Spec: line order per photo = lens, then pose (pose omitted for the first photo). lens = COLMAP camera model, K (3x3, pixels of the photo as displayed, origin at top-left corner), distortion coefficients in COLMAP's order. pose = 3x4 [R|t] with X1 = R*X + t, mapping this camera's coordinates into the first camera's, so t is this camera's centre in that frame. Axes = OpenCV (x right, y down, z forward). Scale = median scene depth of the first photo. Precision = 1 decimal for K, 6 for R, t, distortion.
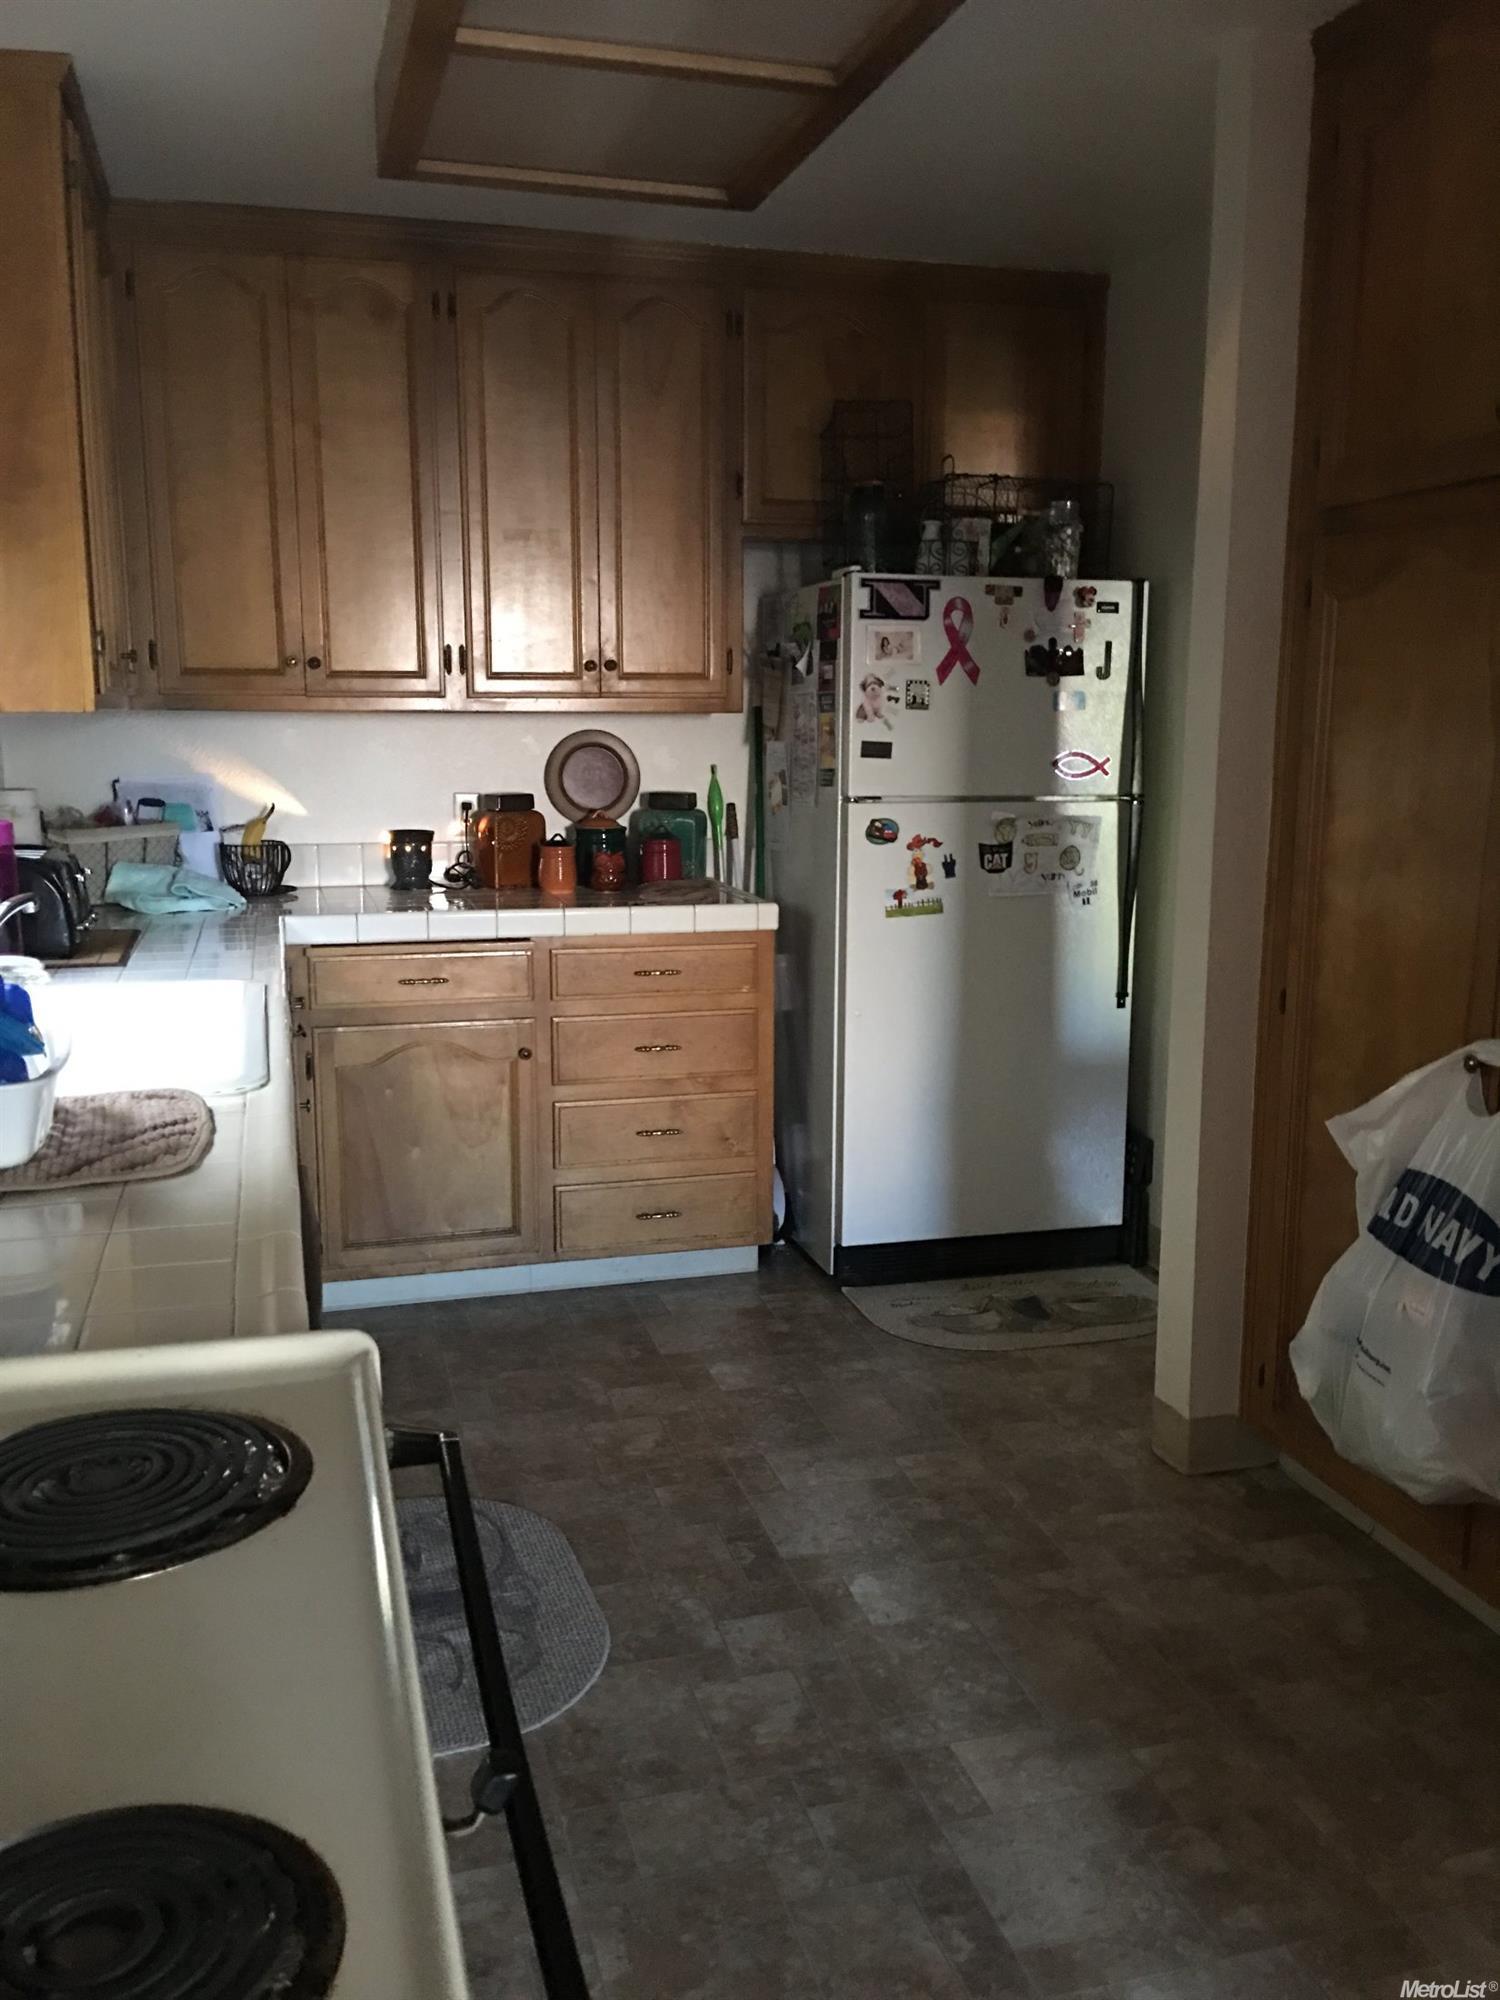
lens RADIAL K [[1668.9, 0, 752.3], [0, 1668.9, 999.4], [0, 0, 1]] dist [-0.002173, -0.000107]
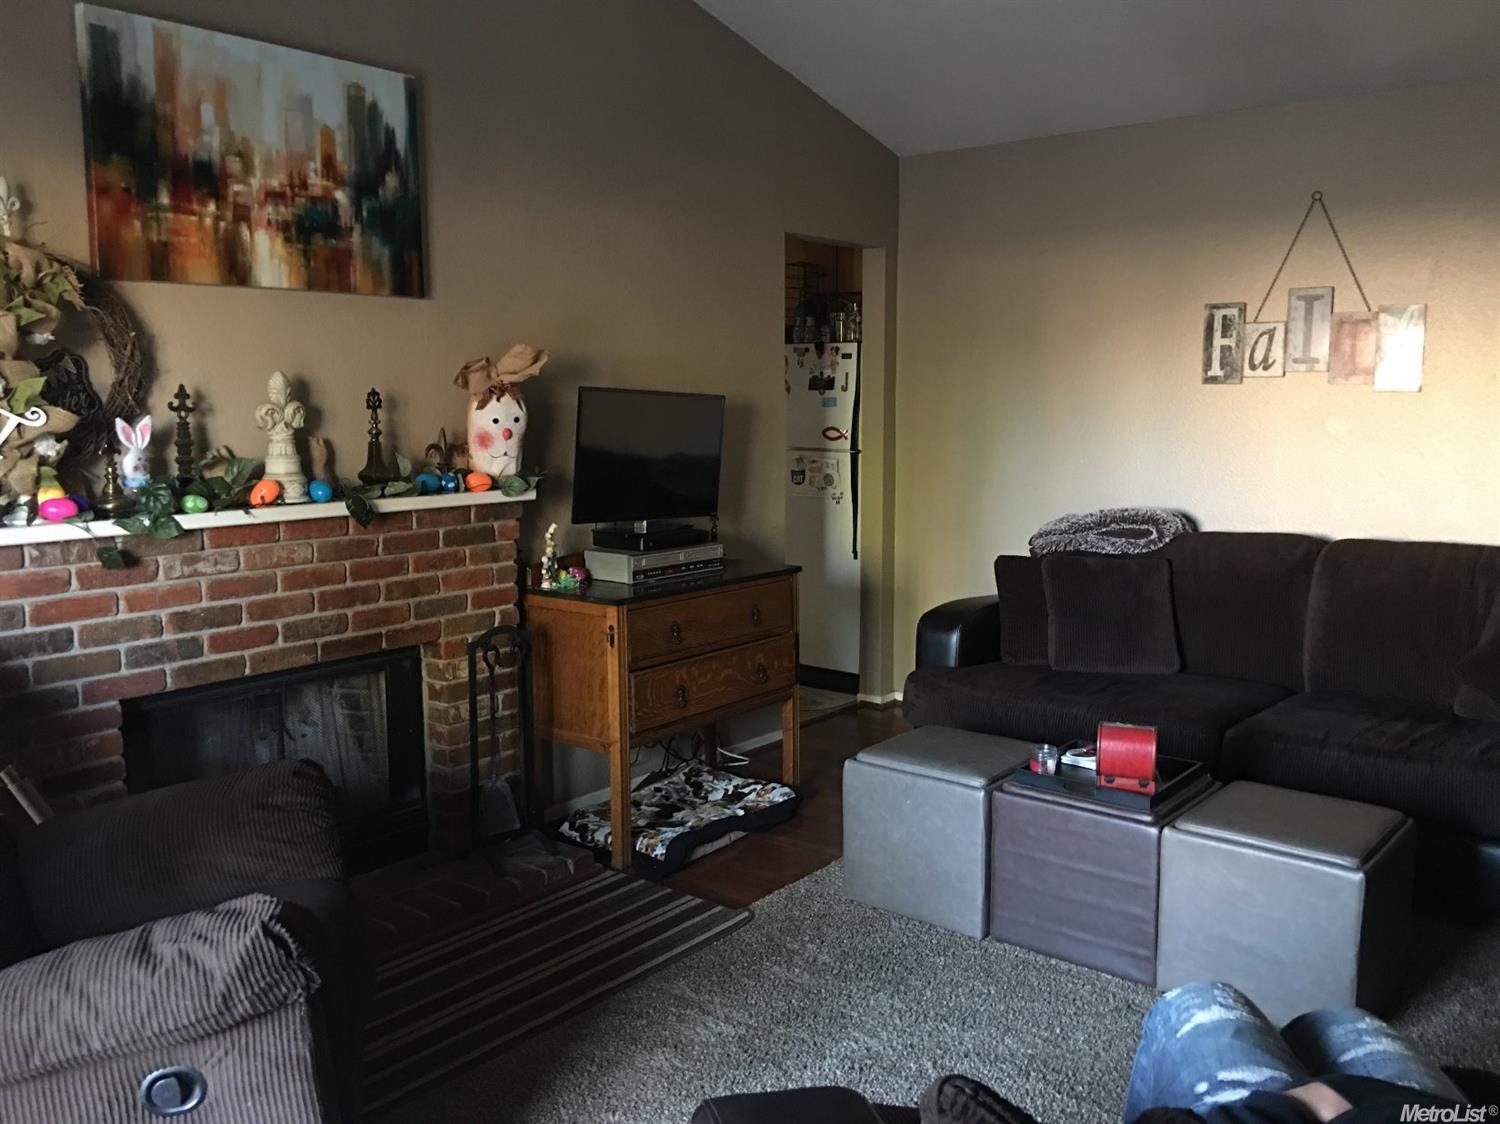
lens RADIAL K [[1251.7, 0, 751.0], [0, 1251.7, 562.7], [0, 0, 1]] dist [-0.002173, -0.000107]
pose [[0.551034, 0.117525, -0.826166, 1.413298], [-0.131995, 0.989845, 0.052771, -0.053866], [0.823978, 0.079971, 0.560950, 0.085946]]
